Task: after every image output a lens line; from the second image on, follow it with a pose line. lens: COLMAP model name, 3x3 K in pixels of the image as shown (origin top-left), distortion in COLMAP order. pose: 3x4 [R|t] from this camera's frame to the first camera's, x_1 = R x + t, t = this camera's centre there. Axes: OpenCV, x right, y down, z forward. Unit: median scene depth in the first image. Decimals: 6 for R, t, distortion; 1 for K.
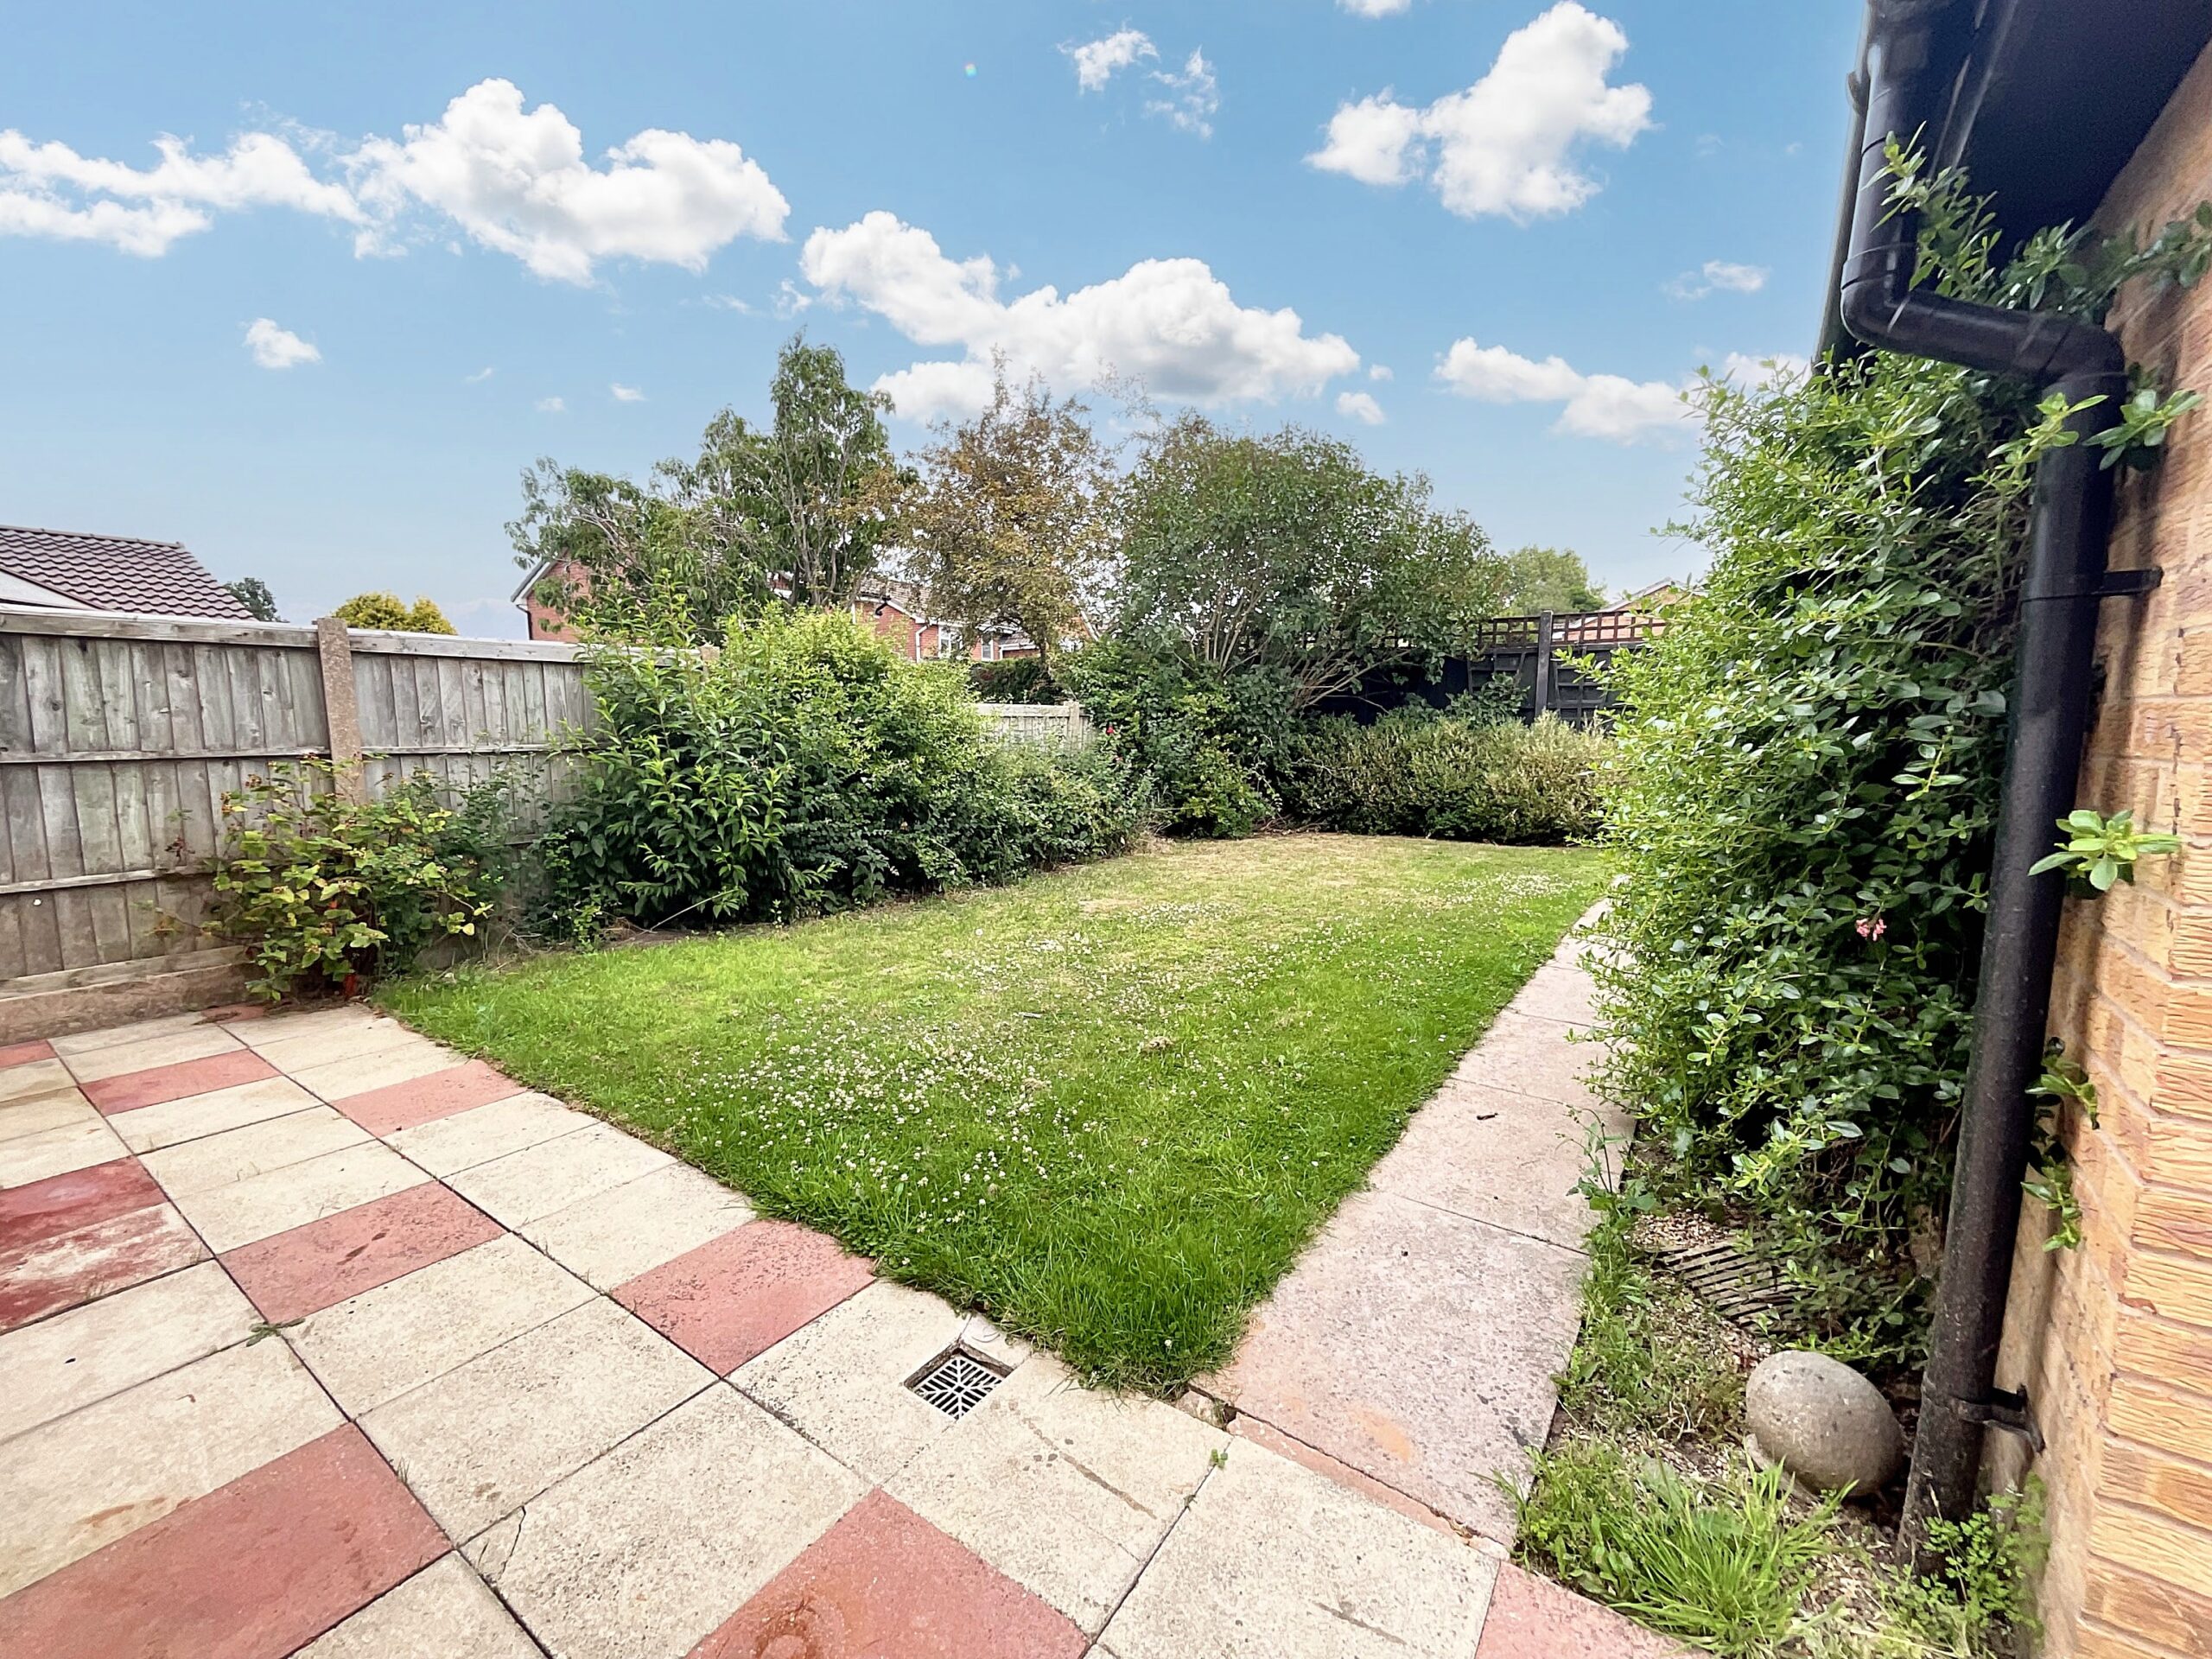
lens RADIAL K [[902.2, 0, 1113.5], [0, 902.2, 830.9], [0, 0, 1]] dist [-0.001236, -0.000442]
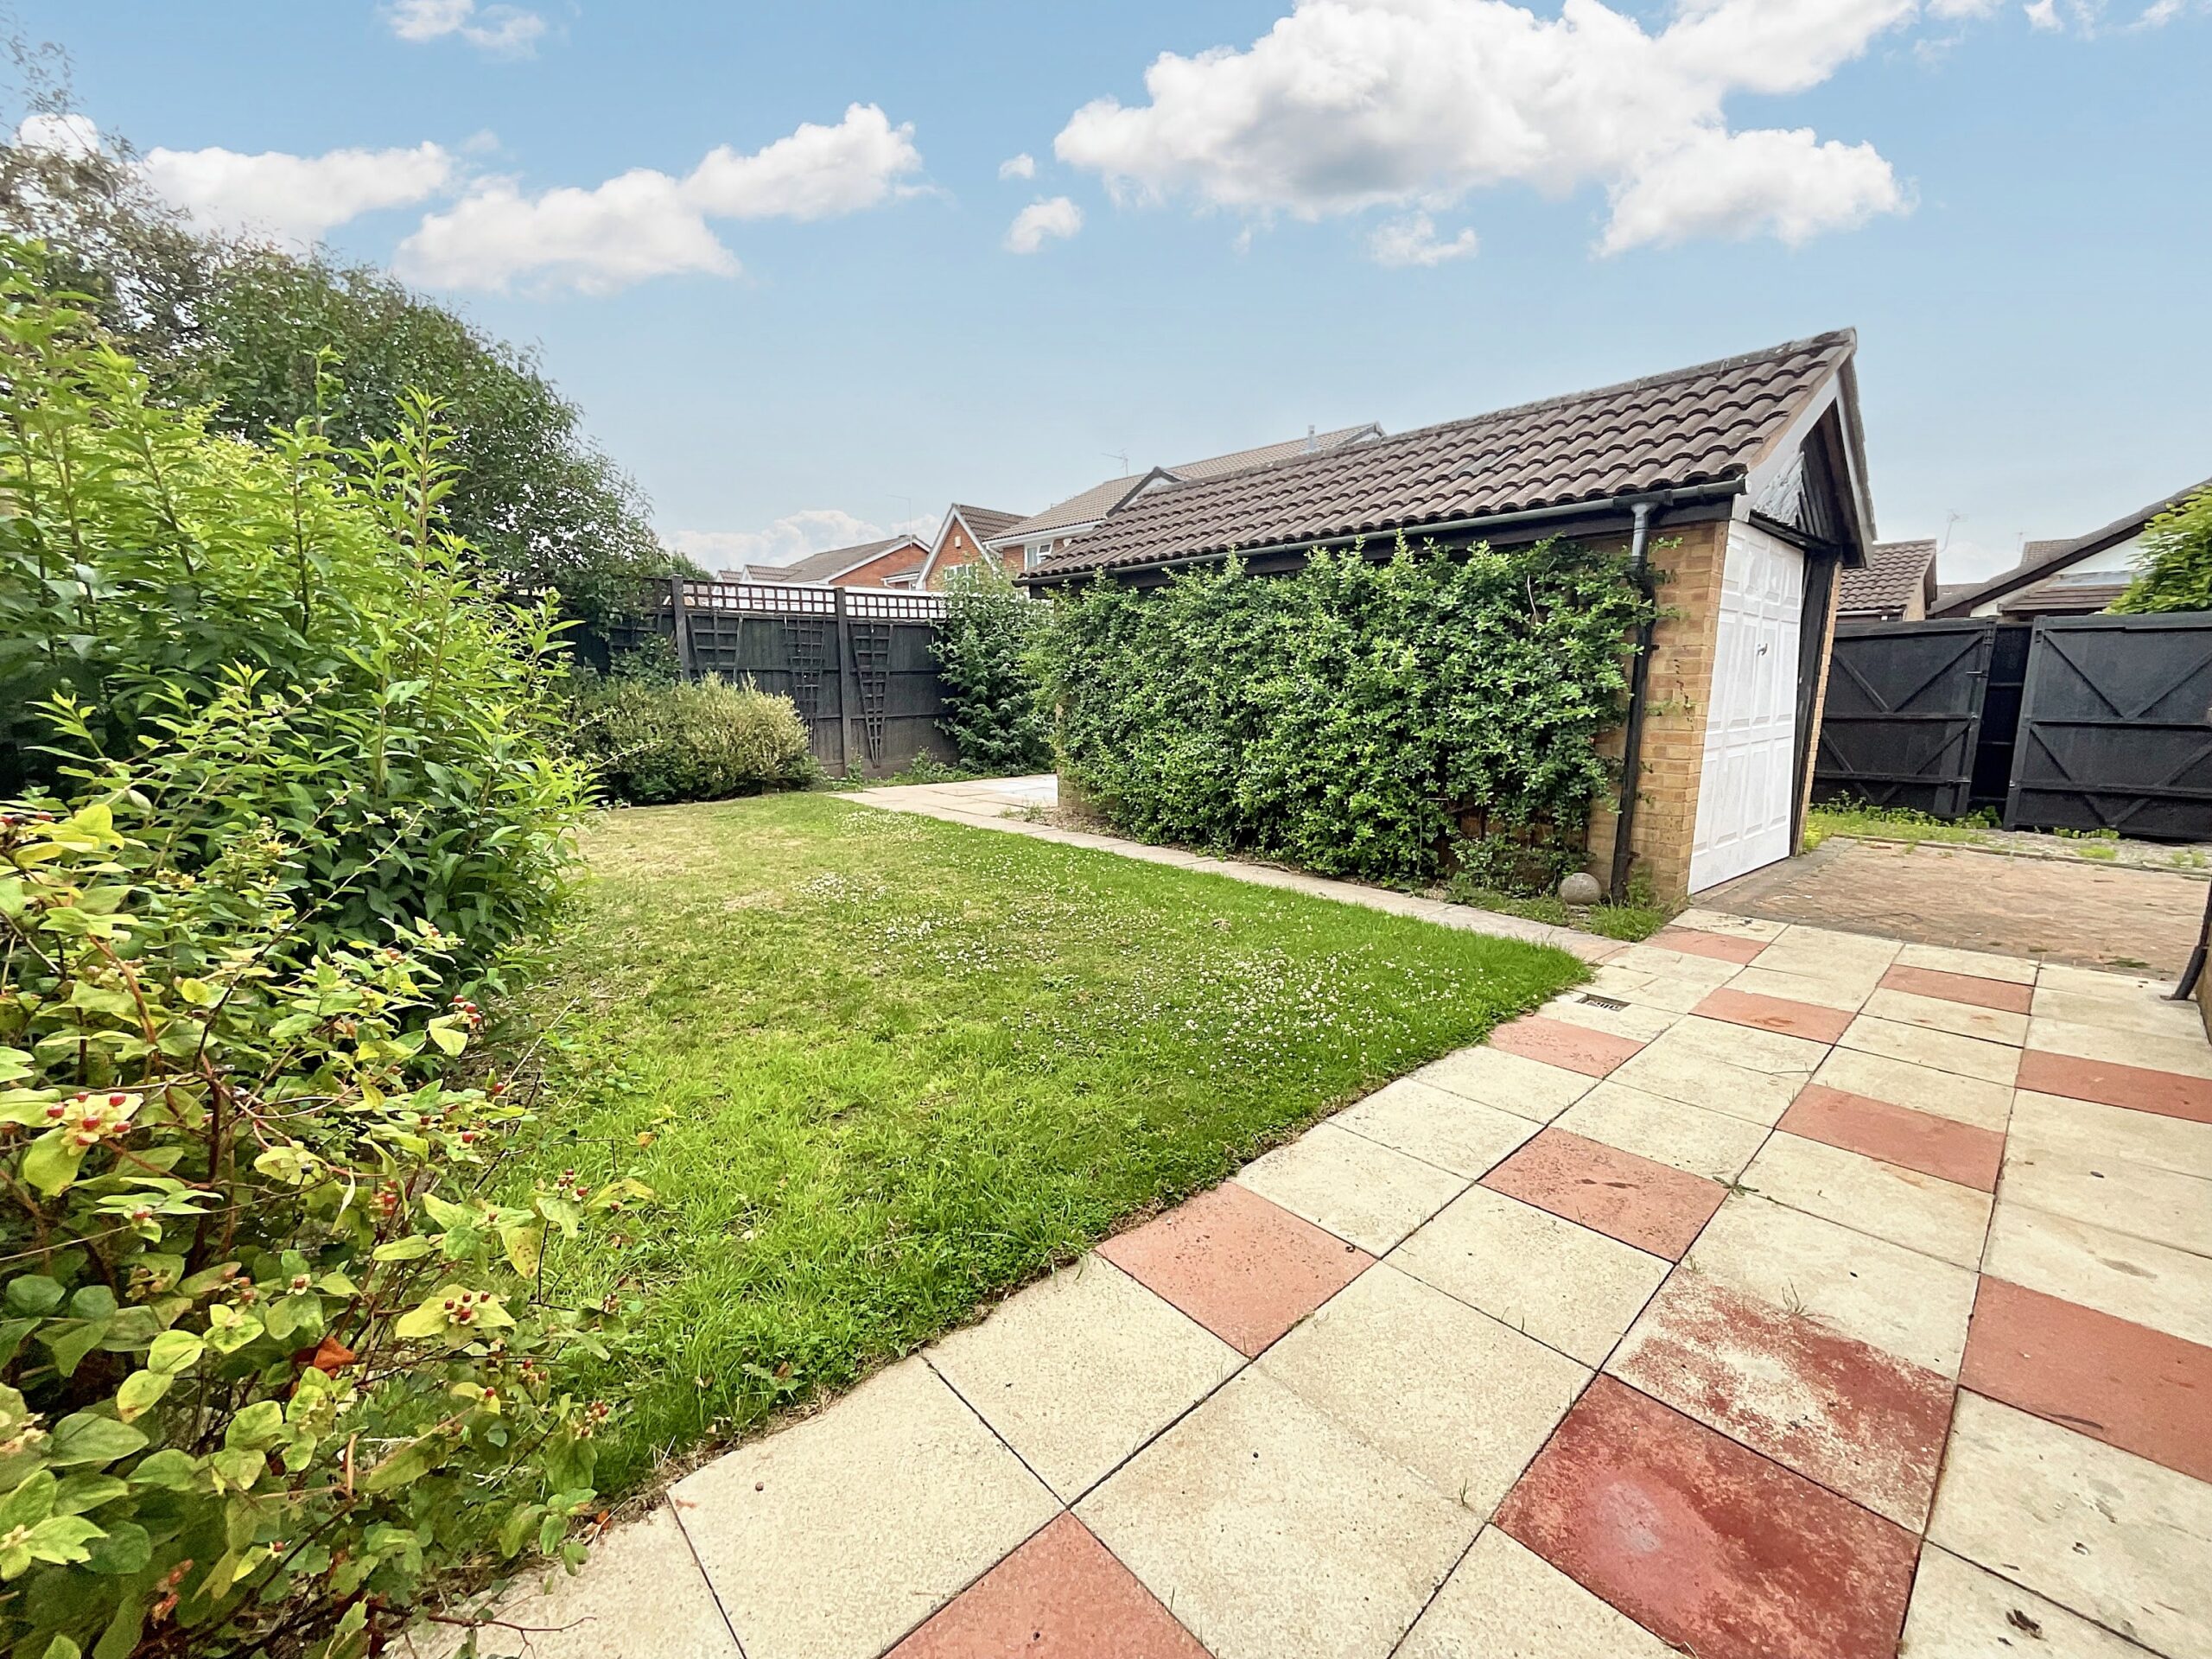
lens RADIAL K [[902.2, 0, 1109.6], [0, 902.2, 836.3], [0, 0, 1]] dist [-0.001236, -0.000442]
pose [[0.223980, -0.163404, 0.960798, -1.809324], [0.118614, 0.983086, 0.139543, -0.137977], [-0.967349, 0.082709, 0.239574, 1.218234]]
